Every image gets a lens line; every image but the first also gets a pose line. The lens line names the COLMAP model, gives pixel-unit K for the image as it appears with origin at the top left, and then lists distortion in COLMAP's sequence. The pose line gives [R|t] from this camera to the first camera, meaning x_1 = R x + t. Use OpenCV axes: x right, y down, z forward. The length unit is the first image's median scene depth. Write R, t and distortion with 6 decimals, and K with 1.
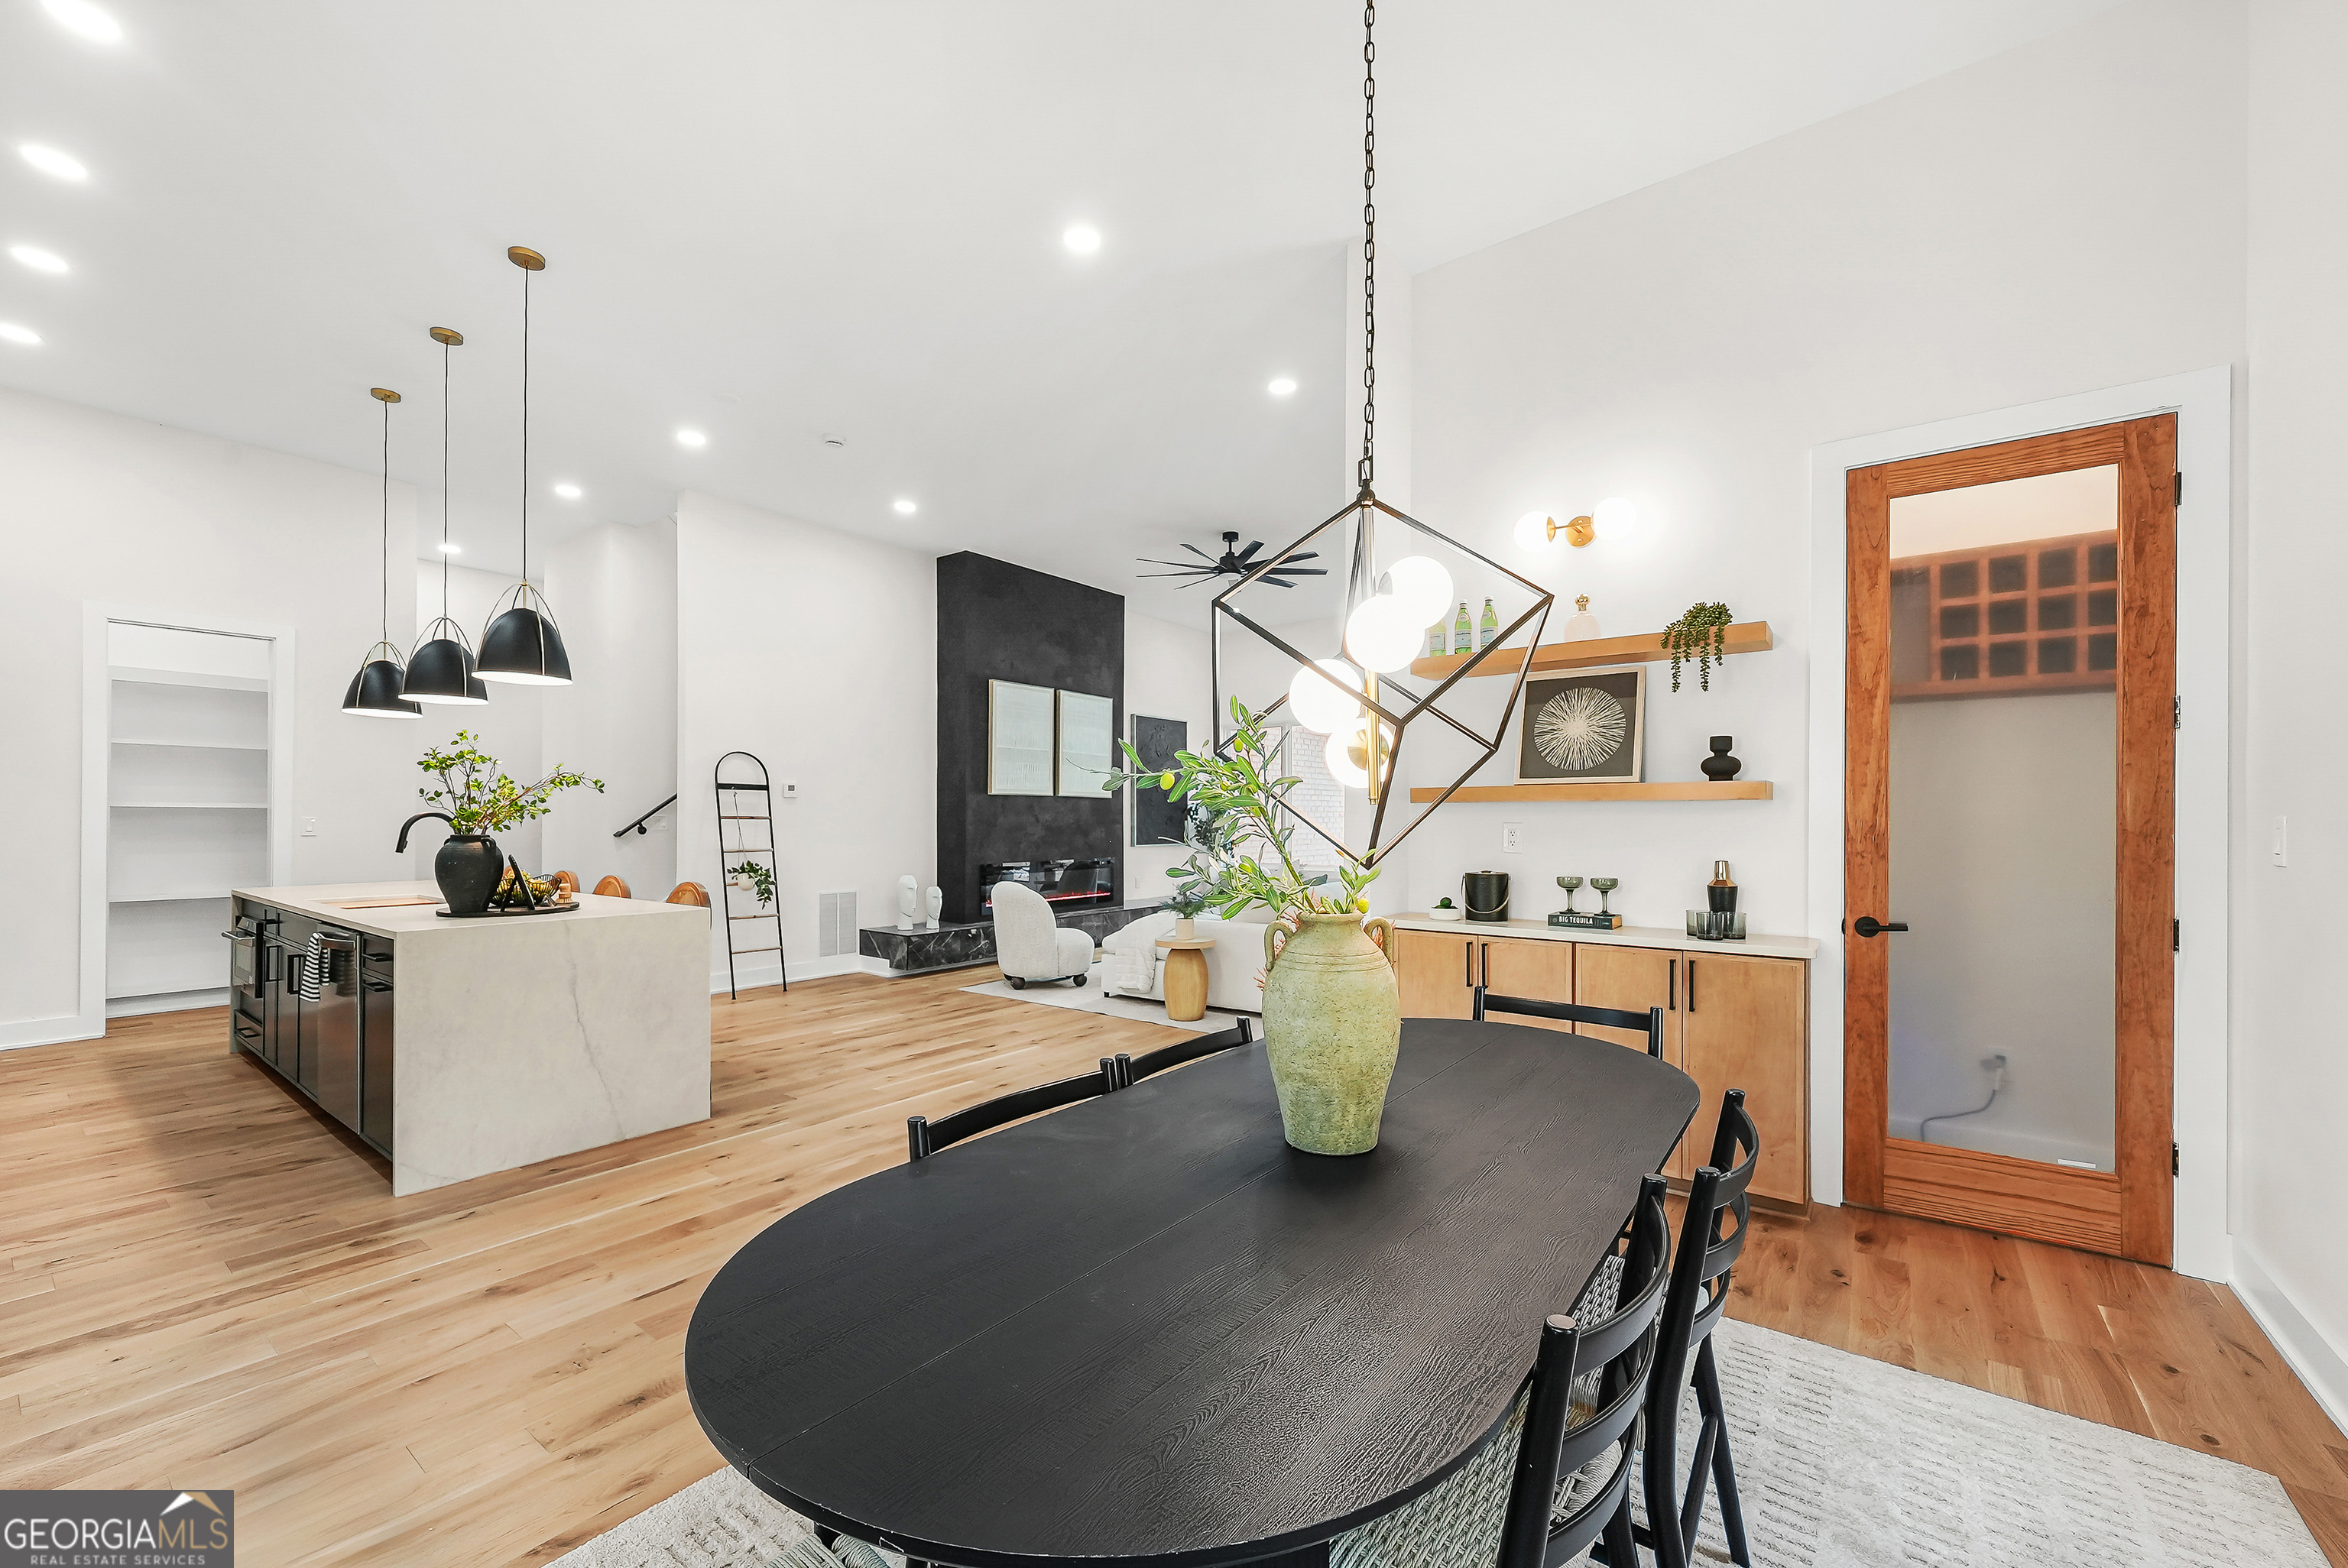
lens RADIAL K [[920.7, 0, 1181.8], [0, 920.7, 801.1], [0, 0, 1]] dist [0.012780, 0.000381]
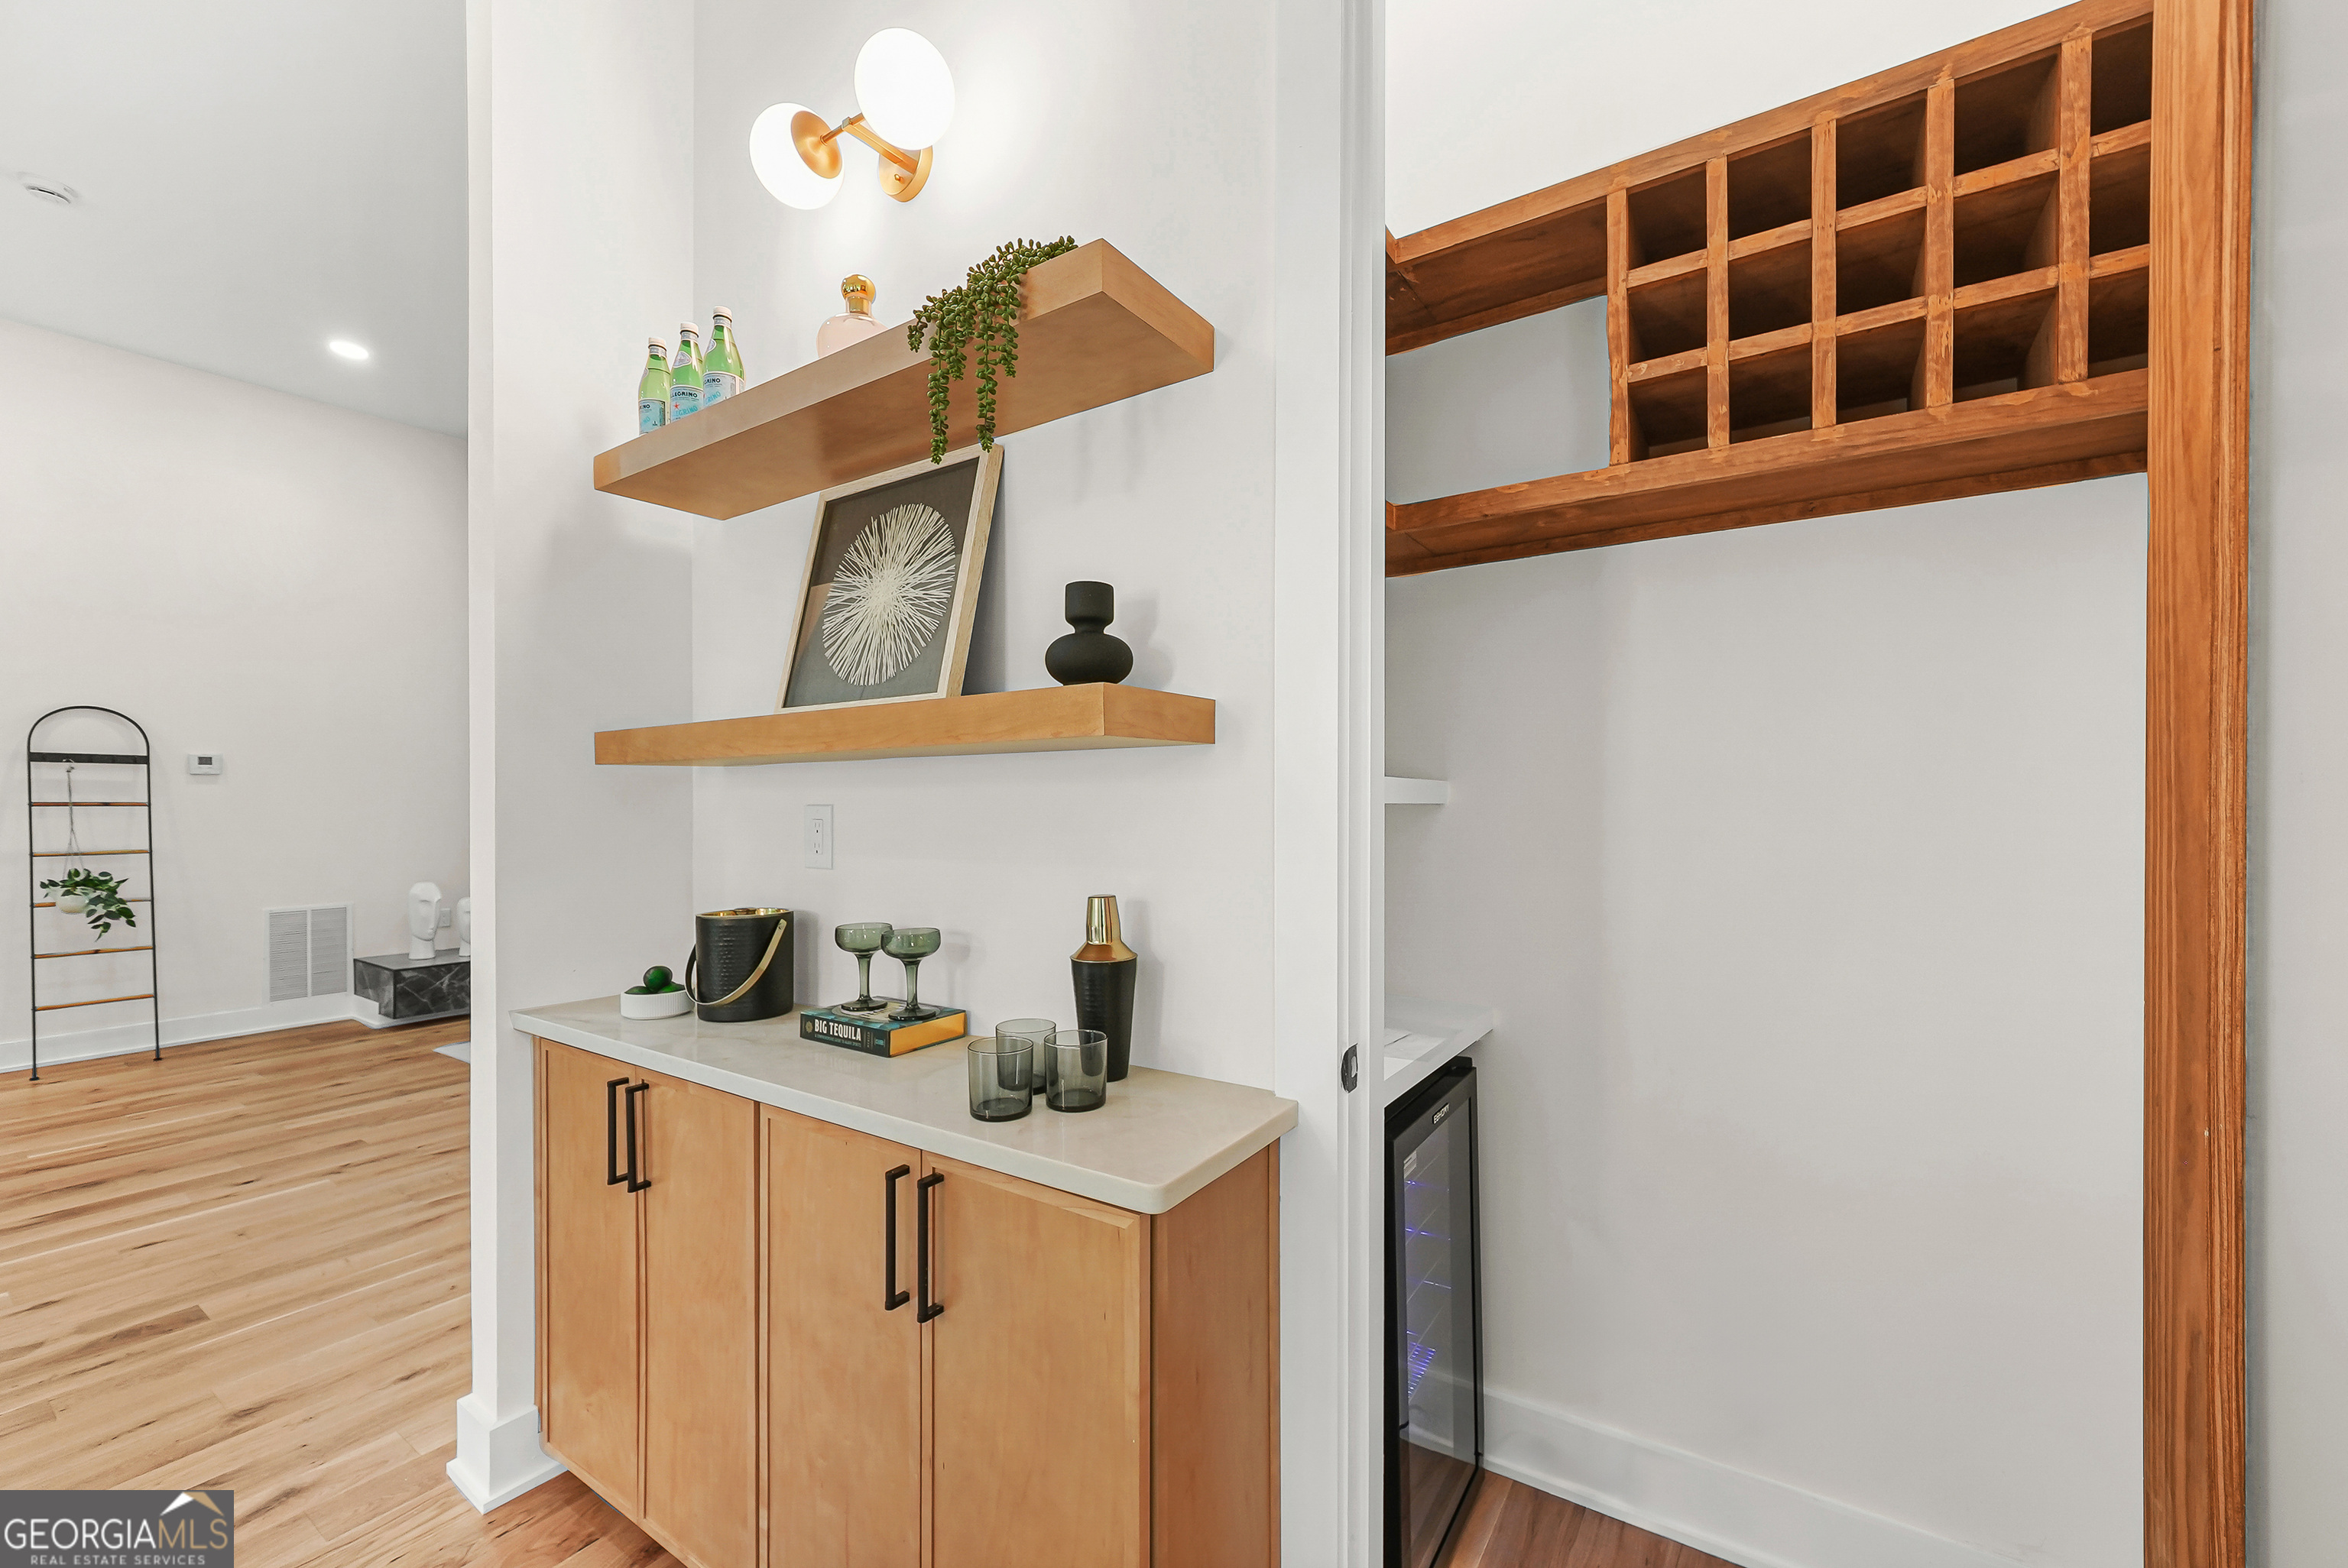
lens RADIAL K [[920.7, 0, 1168.2], [0, 920.7, 796.3], [0, 0, 1]] dist [0.012780, 0.000381]
pose [[0.998273, -0.004927, 0.058536, 0.335624], [0.004237, 0.999920, 0.011902, 0.009394], [-0.058590, -0.011634, 0.998214, 0.339184]]
